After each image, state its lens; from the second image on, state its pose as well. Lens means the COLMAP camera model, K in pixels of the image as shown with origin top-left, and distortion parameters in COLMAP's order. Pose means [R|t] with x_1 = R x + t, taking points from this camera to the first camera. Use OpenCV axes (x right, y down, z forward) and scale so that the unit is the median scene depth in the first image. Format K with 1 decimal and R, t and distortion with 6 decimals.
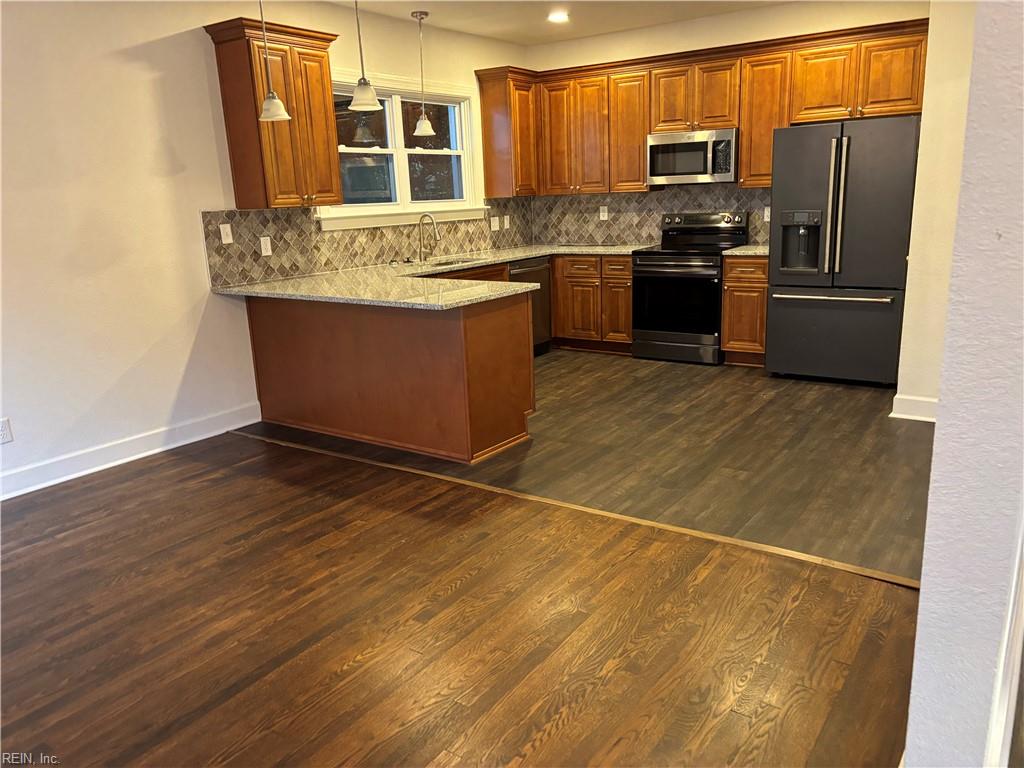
lens RADIAL K [[777.3, 0, 513.3], [0, 777.3, 358.3], [0, 0, 1]] dist [0.115452, -0.097782]
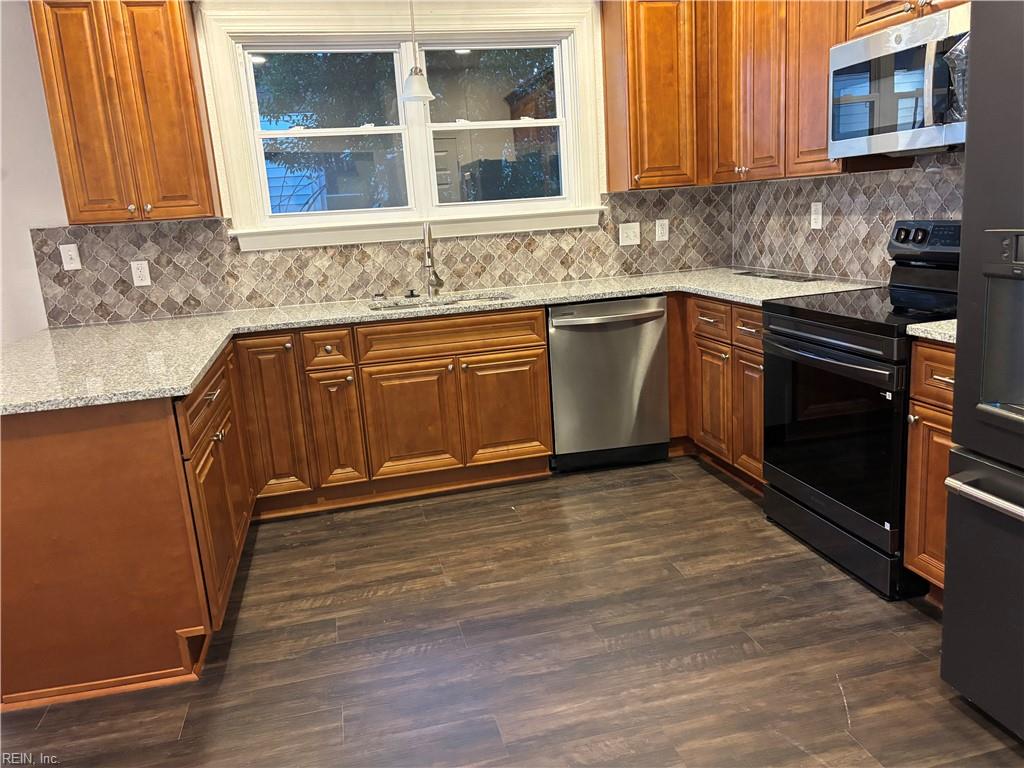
lens RADIAL K [[777.3, 0, 513.3], [0, 777.3, 358.3], [0, 0, 1]] dist [0.115452, -0.097782]
pose [[0.751782, 0.117762, -0.648811, 0.361709], [-0.102649, 0.992829, 0.061262, -0.118968], [0.651373, 0.020545, 0.758480, 0.547074]]
